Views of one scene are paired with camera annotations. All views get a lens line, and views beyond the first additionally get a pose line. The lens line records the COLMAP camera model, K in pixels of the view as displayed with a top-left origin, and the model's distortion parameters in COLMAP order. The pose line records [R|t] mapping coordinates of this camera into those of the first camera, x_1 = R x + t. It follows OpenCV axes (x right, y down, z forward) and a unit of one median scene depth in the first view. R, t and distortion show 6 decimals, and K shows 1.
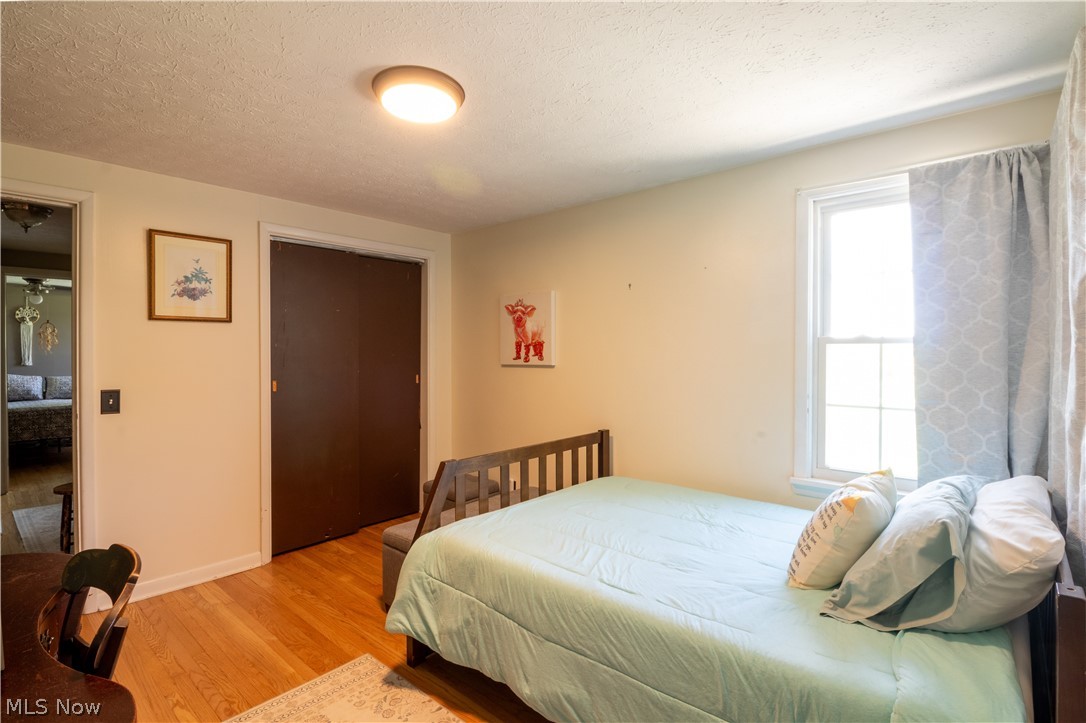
lens RADIAL K [[517.3, 0, 540.4], [0, 517.3, 357.3], [0, 0, 1]] dist [-0.017307, -0.003082]
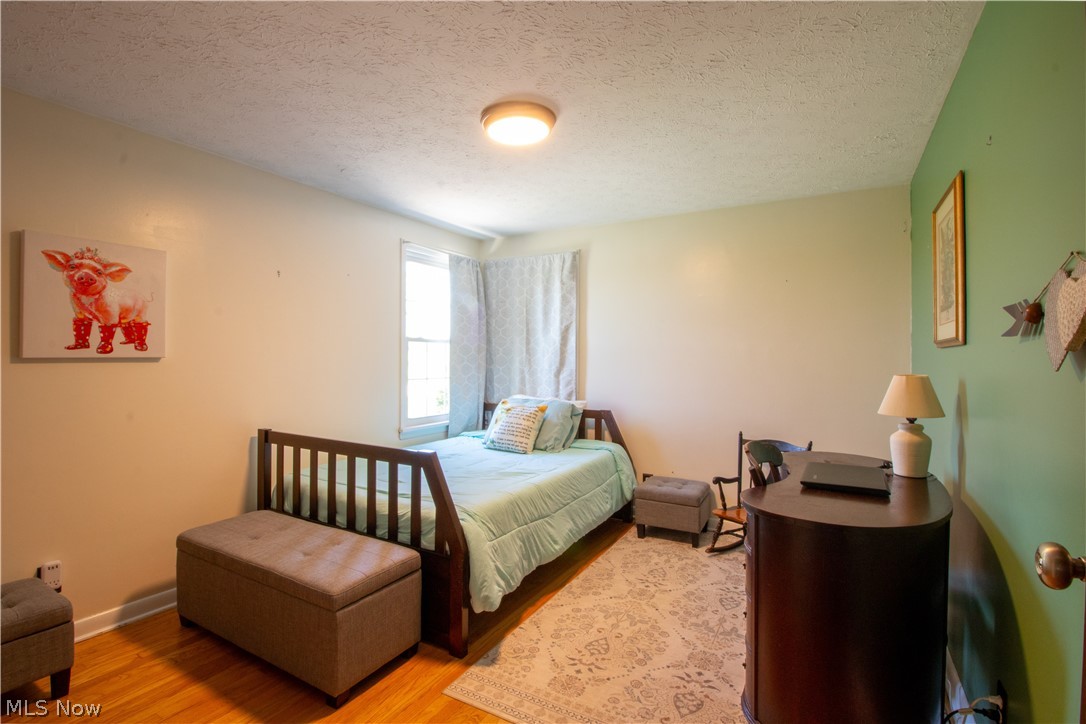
lens RADIAL K [[517.3, 0, 541.4], [0, 517.3, 356.0], [0, 0, 1]] dist [-0.017307, -0.003082]
pose [[-0.205866, 0.000058, 0.978580, -0.741735], [0.000693, 1.000000, 0.000087, 0.013183], [-0.978580, 0.000696, -0.205866, 0.626328]]
